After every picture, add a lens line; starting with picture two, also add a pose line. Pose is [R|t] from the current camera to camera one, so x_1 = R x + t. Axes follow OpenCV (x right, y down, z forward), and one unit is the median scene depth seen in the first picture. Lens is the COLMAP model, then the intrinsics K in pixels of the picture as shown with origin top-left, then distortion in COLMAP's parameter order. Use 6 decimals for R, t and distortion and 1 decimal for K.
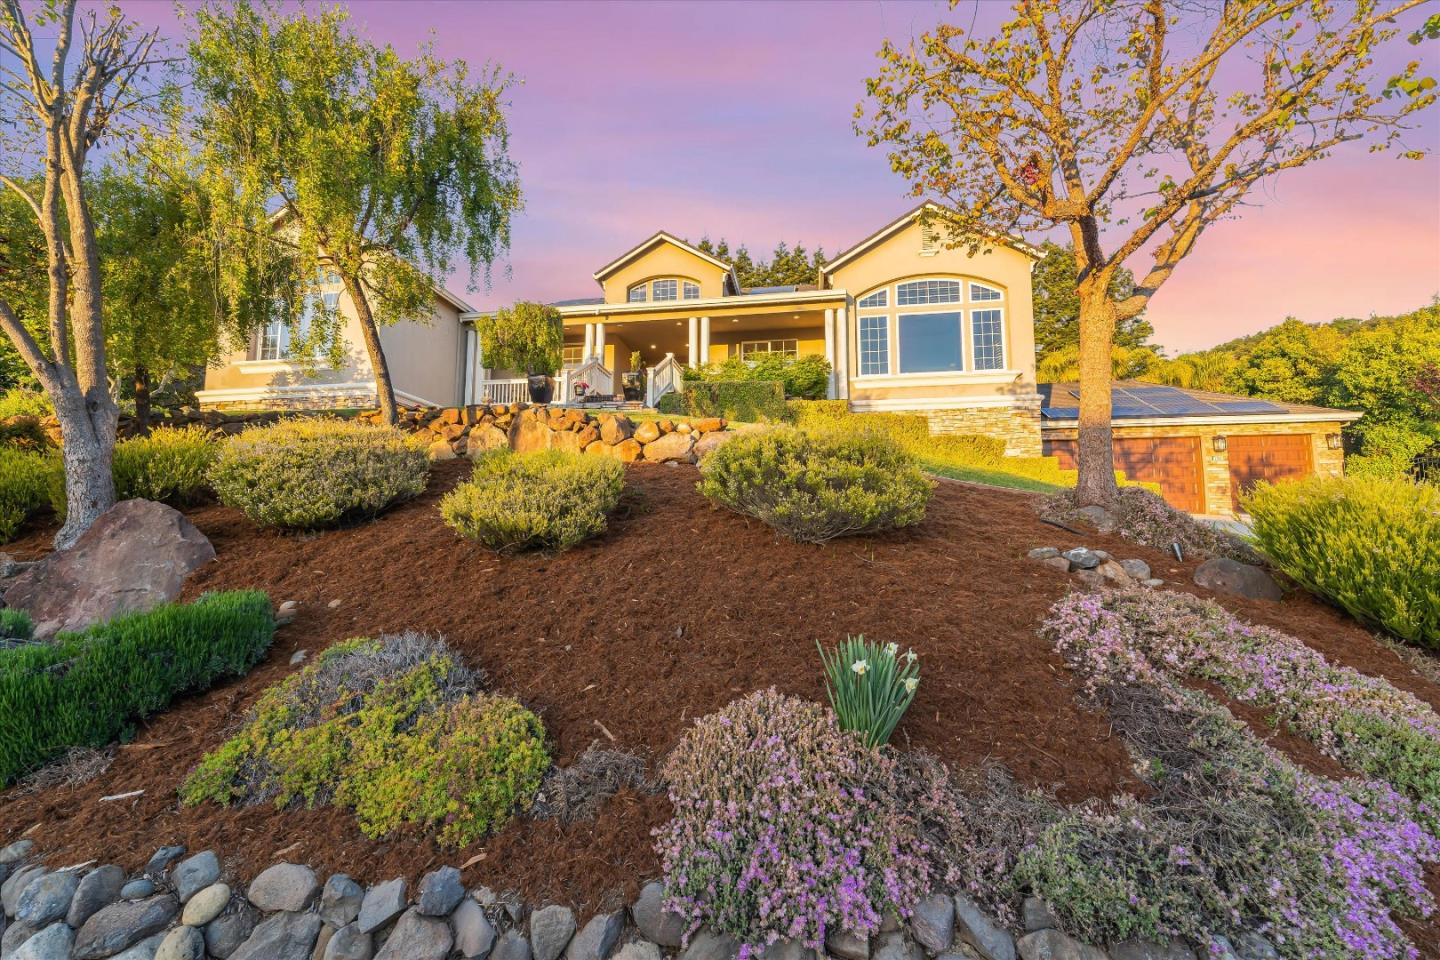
lens RADIAL K [[587.5, 0, 726.8], [0, 587.5, 480.9], [0, 0, 1]] dist [-0.002691, 0.000392]
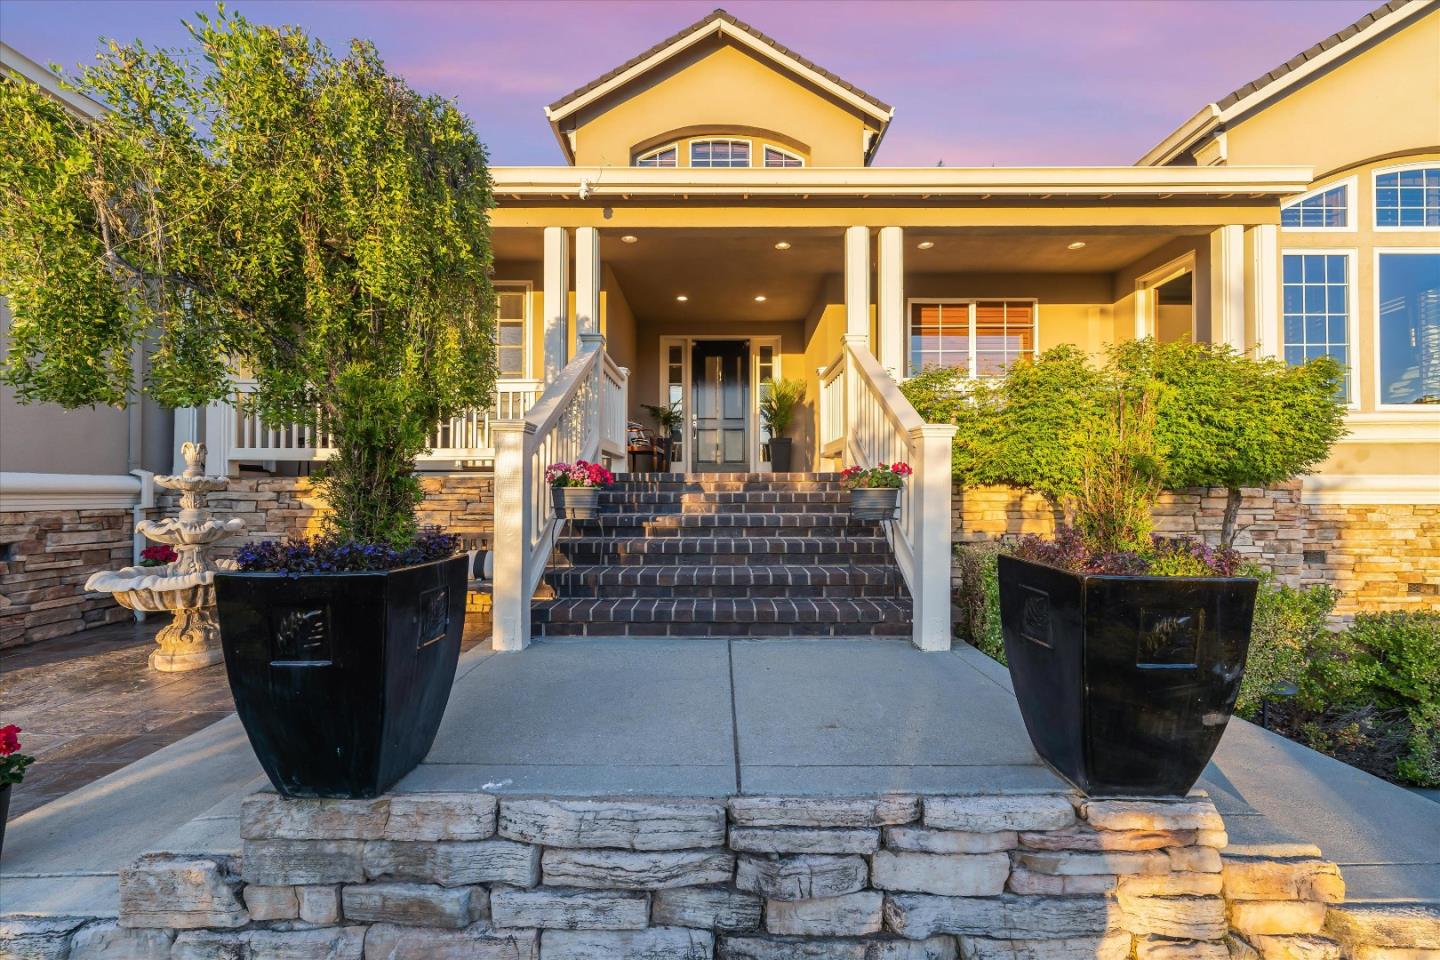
lens RADIAL K [[587.5, 0, 722.4], [0, 587.5, 489.4], [0, 0, 1]] dist [-0.002691, 0.000392]
pose [[0.989496, 0.000776, 0.144559, -0.195385], [-0.015096, 0.995073, 0.097990, -0.155553], [-0.143771, -0.099143, 0.984632, 0.657697]]
